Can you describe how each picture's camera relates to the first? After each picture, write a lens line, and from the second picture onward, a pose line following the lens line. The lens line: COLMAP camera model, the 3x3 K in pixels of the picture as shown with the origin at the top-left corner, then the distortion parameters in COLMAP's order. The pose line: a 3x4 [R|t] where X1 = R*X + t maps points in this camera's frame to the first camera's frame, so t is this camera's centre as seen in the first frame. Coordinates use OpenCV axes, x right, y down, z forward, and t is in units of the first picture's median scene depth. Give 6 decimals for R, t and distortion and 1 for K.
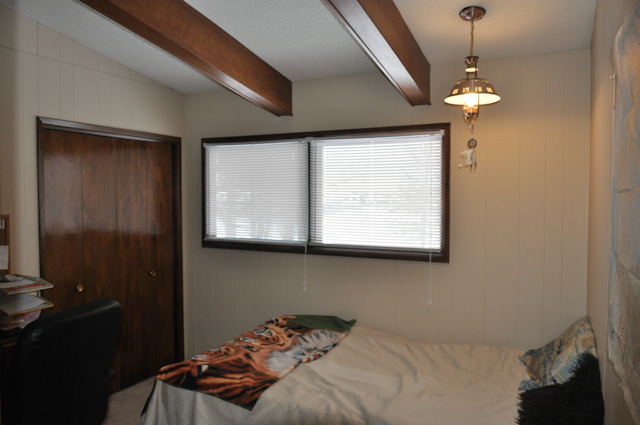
lens RADIAL K [[503.7, 0, 320.0], [0, 503.7, 212.5], [0, 0, 1]] dist [0.005085, 0.002218]
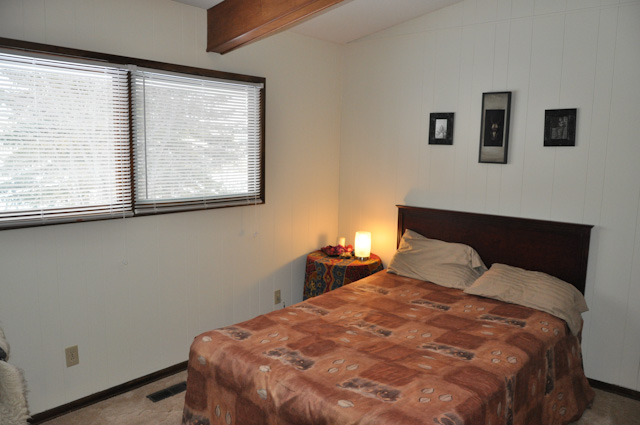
lens RADIAL K [[503.7, 0, 320.0], [0, 503.7, 212.5], [0, 0, 1]] dist [0.005085, 0.002218]
pose [[0.249046, -0.122829, 0.960671, -0.756054], [0.022674, 0.992393, 0.121007, -0.013686], [-0.968226, -0.008354, 0.249937, 0.554428]]
